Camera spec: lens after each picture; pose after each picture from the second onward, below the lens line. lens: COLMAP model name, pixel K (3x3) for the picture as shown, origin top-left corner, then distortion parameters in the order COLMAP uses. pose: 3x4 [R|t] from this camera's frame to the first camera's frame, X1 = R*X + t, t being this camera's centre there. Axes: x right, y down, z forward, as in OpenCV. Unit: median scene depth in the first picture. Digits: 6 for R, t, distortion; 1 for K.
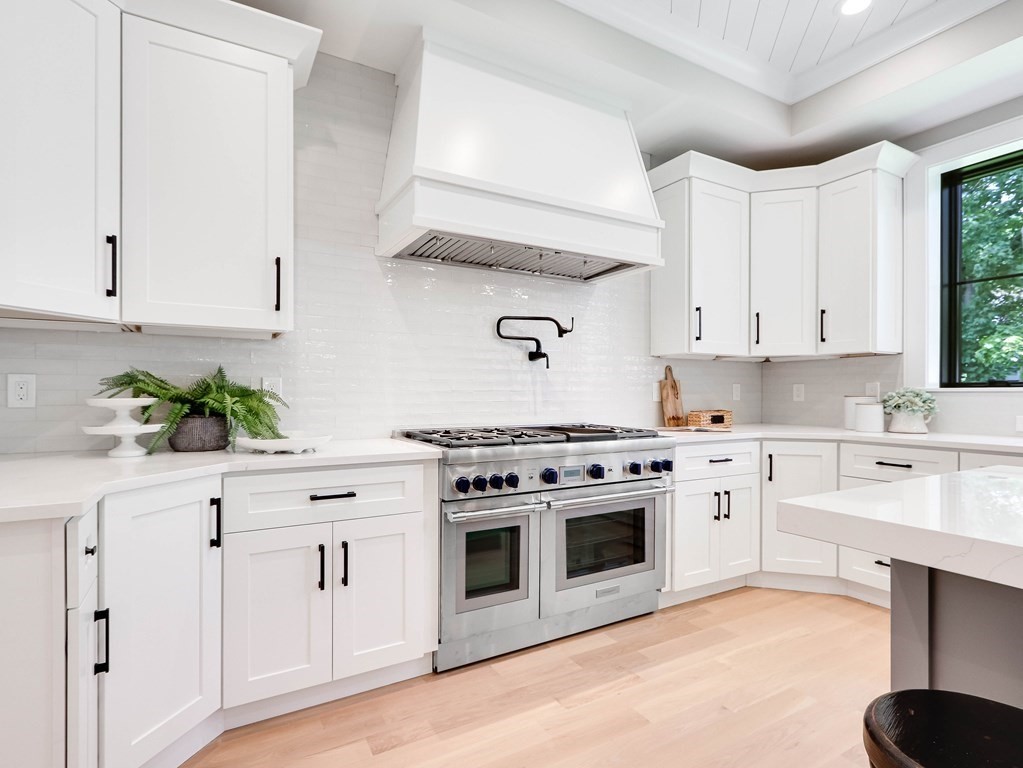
lens RADIAL K [[536.5, 0, 505.5], [0, 536.5, 381.2], [0, 0, 1]] dist [-0.003024, -0.000795]
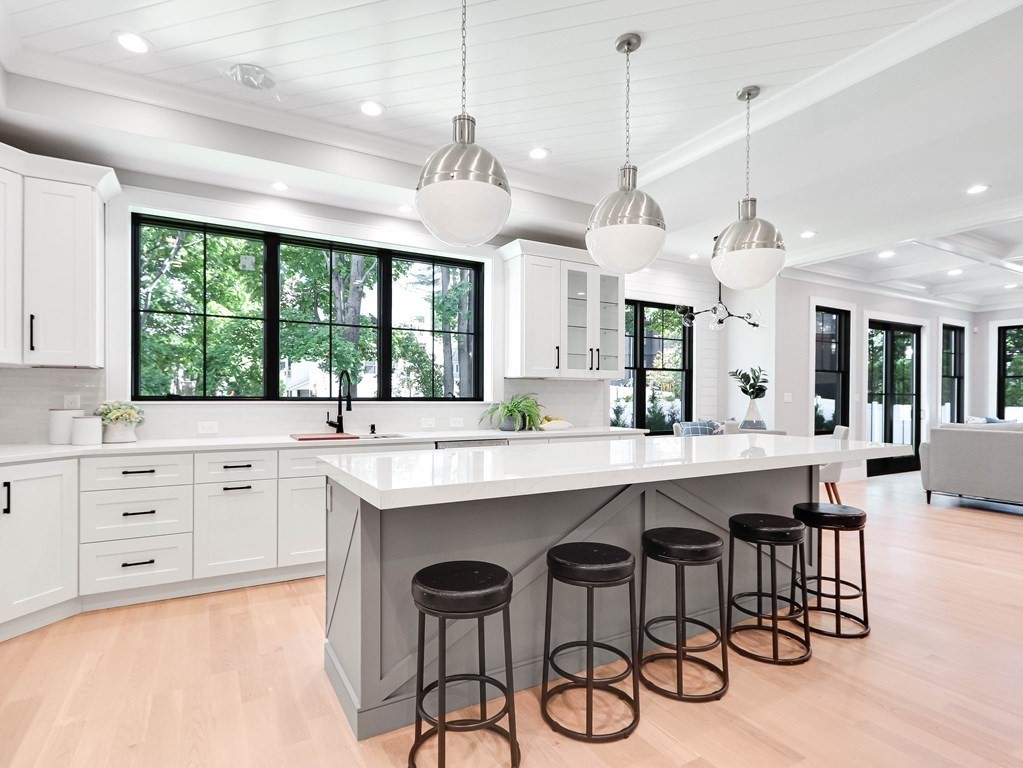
lens RADIAL K [[536.5, 0, 505.5], [0, 536.5, 381.2], [0, 0, 1]] dist [-0.003024, -0.000795]
pose [[-0.004281, 0.029689, 0.999550, -0.347235], [-0.022552, 0.999302, -0.029778, -0.013497], [-0.999737, -0.022669, -0.003608, 0.221038]]
